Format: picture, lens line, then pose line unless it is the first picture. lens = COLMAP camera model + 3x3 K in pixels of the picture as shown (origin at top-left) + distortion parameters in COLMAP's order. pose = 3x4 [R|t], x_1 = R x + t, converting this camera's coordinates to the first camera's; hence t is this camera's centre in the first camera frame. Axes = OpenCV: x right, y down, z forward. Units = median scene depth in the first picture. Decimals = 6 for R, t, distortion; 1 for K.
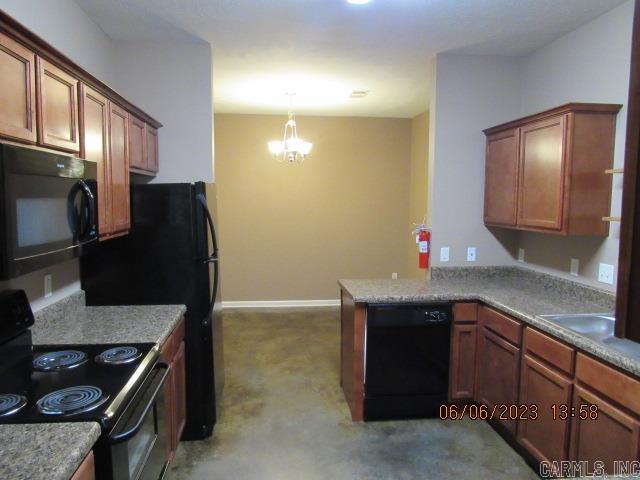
lens RADIAL K [[457.5, 0, 320.0], [0, 457.5, 240.0], [0, 0, 1]] dist [0.001387, 0.001148]
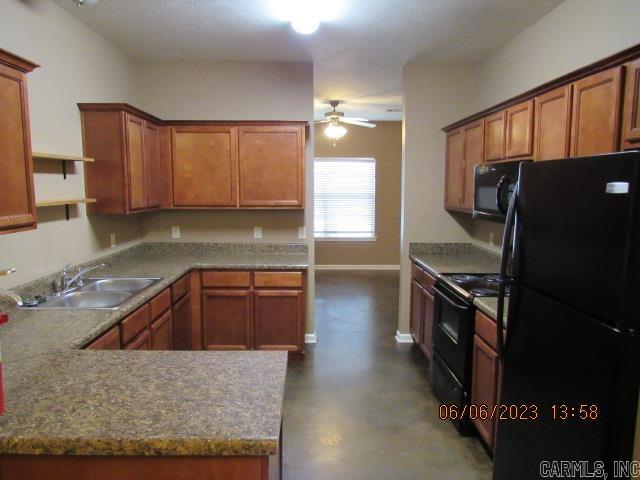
lens RADIAL K [[457.5, 0, 320.0], [0, 457.5, 240.0], [0, 0, 1]] dist [0.001387, 0.001148]
pose [[-0.993965, -0.029691, 0.105607, -0.038227], [-0.006491, 0.976909, 0.213558, -0.140643], [-0.109509, 0.211584, -0.971206, 1.456357]]
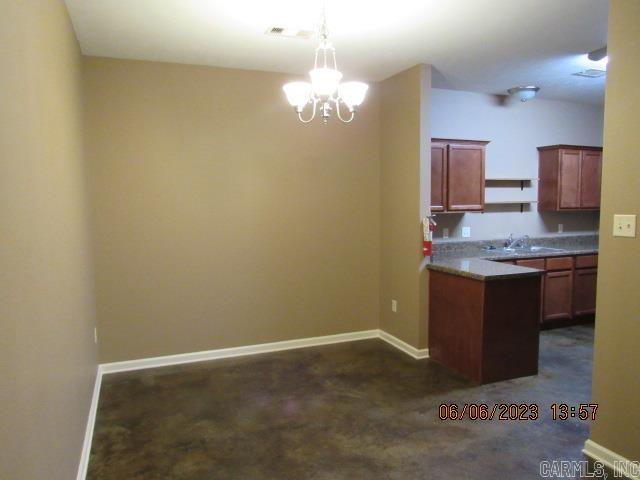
lens RADIAL K [[457.5, 0, 320.0], [0, 457.5, 240.0], [0, 0, 1]] dist [0.001387, 0.001148]
pose [[-0.263386, -0.096432, 0.959859, -0.886359], [0.093101, 0.987806, 0.124787, -0.160159], [-0.960188, 0.122230, -0.251196, 1.769718]]
